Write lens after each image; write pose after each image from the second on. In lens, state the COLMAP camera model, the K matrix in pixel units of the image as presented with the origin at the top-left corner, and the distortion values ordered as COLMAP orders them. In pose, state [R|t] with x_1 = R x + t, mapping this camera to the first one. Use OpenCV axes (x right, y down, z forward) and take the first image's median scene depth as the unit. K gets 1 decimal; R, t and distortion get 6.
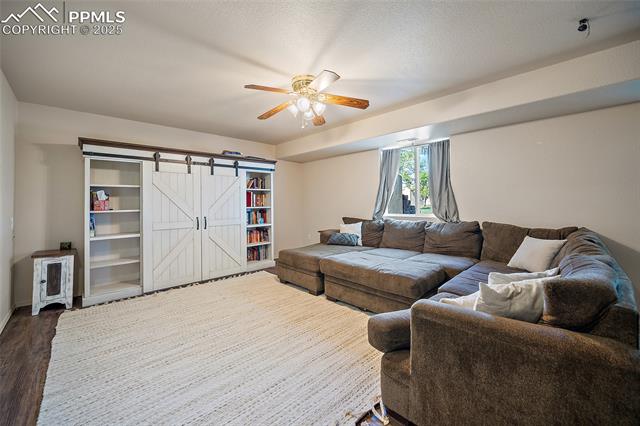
lens RADIAL K [[261.7, 0, 319.1], [0, 261.7, 199.9], [0, 0, 1]] dist [0.000726, -0.000077]
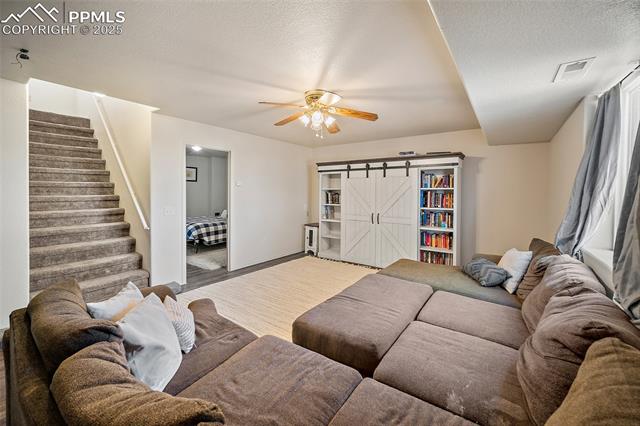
lens RADIAL K [[261.7, 0, 319.1], [0, 261.7, 199.9], [0, 0, 1]] dist [0.000726, -0.000077]
pose [[0.190975, 0.040968, -0.980740, 0.661837], [0.001290, 0.999117, 0.041986, -0.046037], [0.981594, -0.009283, 0.190754, 0.515859]]
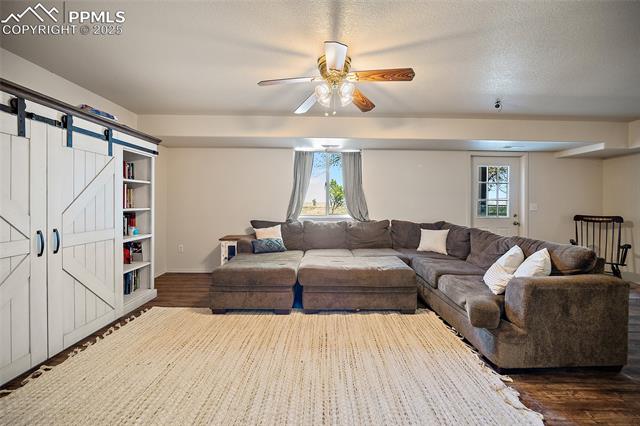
lens RADIAL K [[260.5, 0, 321.1], [0, 260.5, 205.5], [0, 0, 1]] dist [-0.002115, -0.000358]
pose [[0.678437, 0.006470, 0.734630, -0.455376], [-0.021680, 0.999702, 0.011217, 0.003178], [-0.734339, -0.023537, 0.678375, 0.293648]]
